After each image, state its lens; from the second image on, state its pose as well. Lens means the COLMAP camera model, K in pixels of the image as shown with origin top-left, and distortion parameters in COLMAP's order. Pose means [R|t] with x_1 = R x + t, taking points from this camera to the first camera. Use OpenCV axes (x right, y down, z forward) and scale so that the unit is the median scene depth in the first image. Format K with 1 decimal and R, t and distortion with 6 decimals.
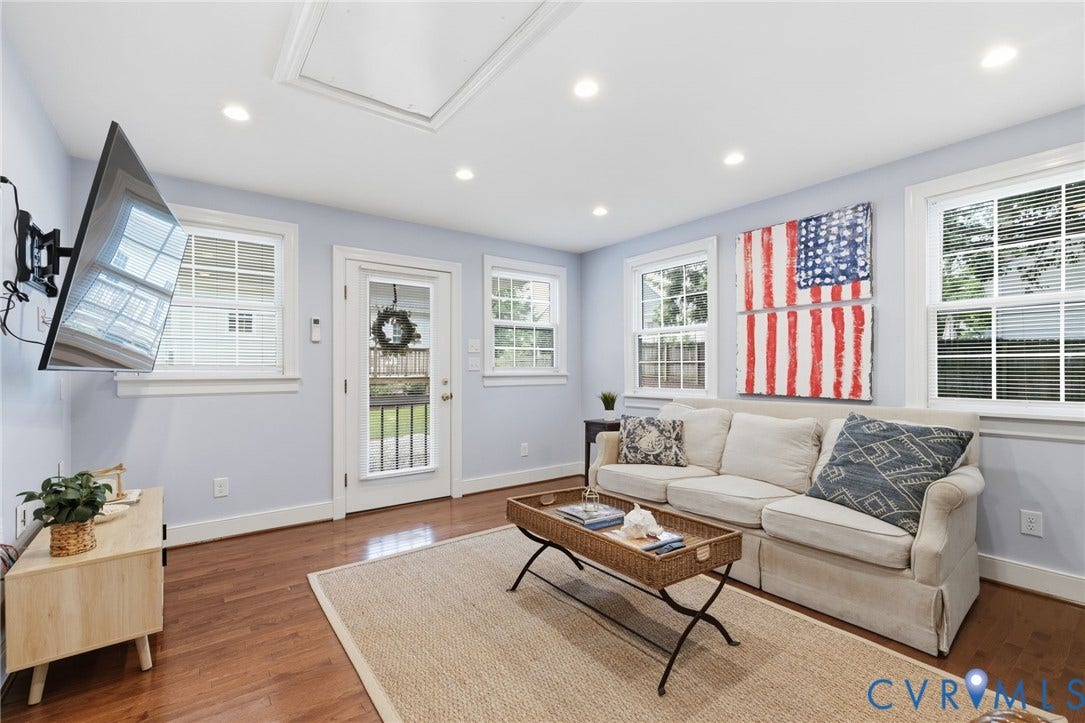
lens RADIAL K [[472.3, 0, 540.1], [0, 472.3, 366.5], [0, 0, 1]] dist [0.016689, 0.000137]
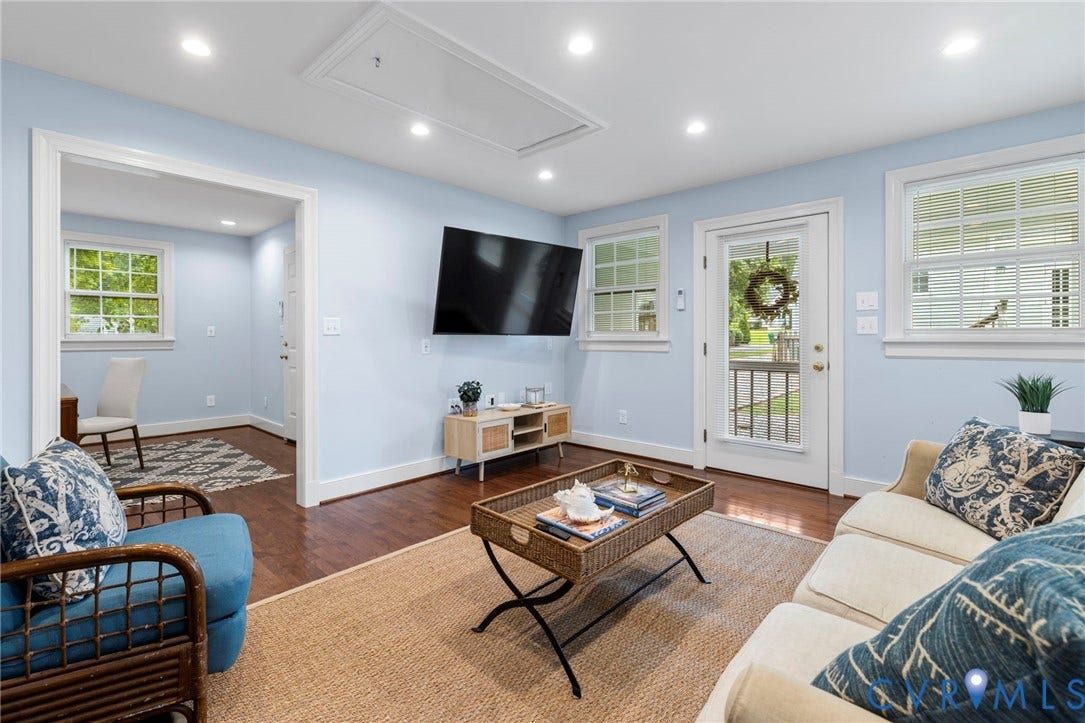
lens RADIAL K [[489.4, 0, 546.3], [0, 489.4, 334.5], [0, 0, 1]] dist [0.001309, 0.000115]
pose [[0.186240, -0.001984, -0.982502, 0.623578], [0.003336, 0.999993, -0.001387, 0.009101], [0.982499, -0.003019, 0.186246, 0.434852]]
